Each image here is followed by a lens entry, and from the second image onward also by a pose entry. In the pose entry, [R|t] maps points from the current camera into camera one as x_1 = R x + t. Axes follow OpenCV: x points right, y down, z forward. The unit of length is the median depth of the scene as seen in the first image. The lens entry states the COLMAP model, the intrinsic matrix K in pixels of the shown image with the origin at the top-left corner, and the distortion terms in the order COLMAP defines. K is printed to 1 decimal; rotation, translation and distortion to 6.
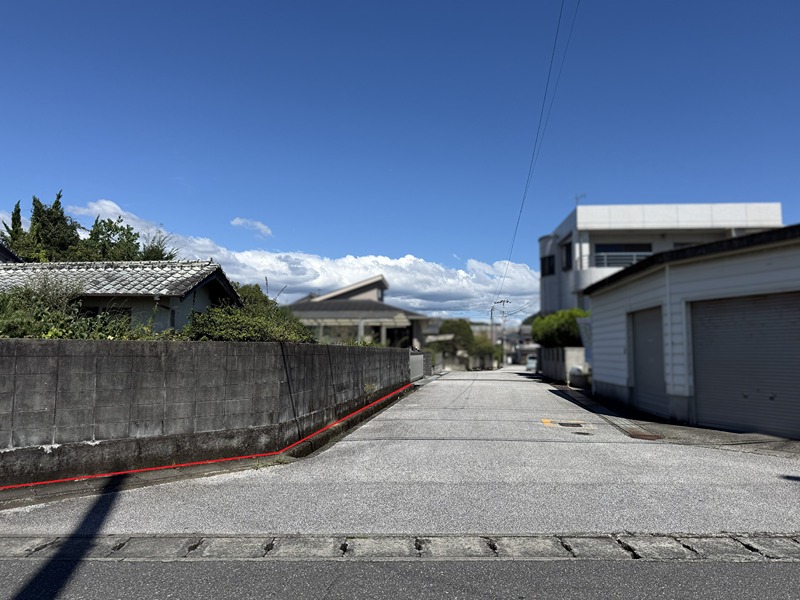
lens RADIAL K [[559.8, 0, 401.1], [0, 559.8, 302.1], [0, 0, 1]] dist [0.098636, -0.141227]
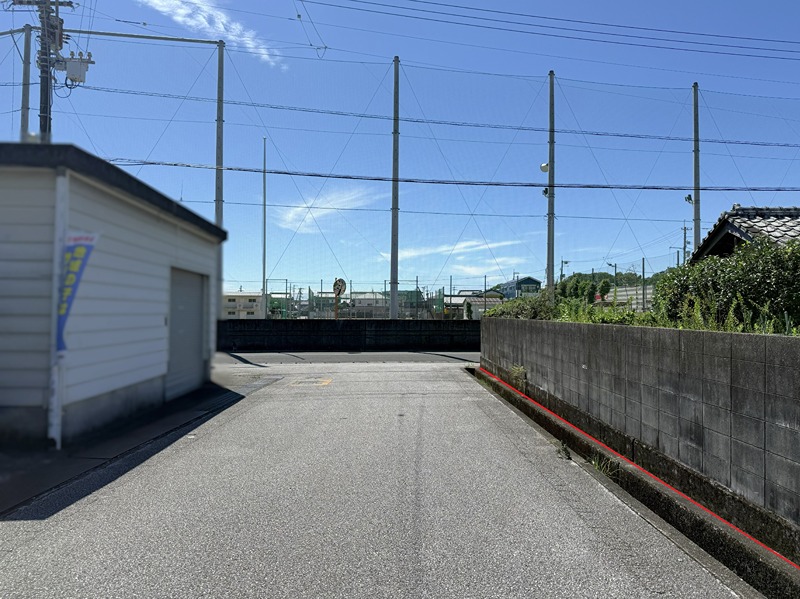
lens RADIAL K [[559.8, 0, 401.1], [0, 559.8, 301.6], [0, 0, 1]] dist [0.098636, -0.141227]
pose [[-0.986601, -0.017203, -0.162243, 0.253916], [-0.000229, 0.994571, -0.104062, 0.145355], [0.163152, -0.102631, -0.981248, 1.869452]]
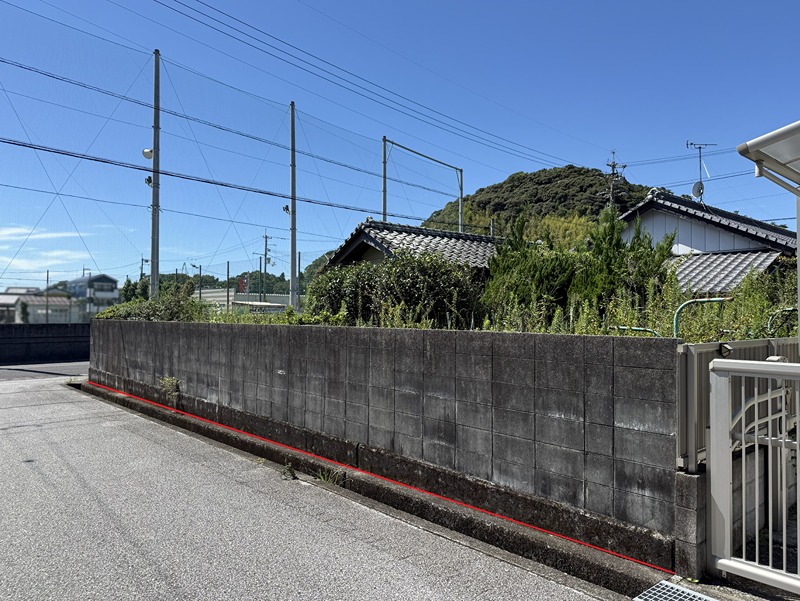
lens RADIAL K [[559.8, 0, 401.1], [0, 559.8, 302.6], [0, 0, 1]] dist [0.098636, -0.141227]
pose [[-0.636812, -0.030141, -0.770430, 0.311621], [0.055499, 0.994852, -0.084795, 0.137211], [0.769019, -0.096757, -0.631860, 1.750130]]
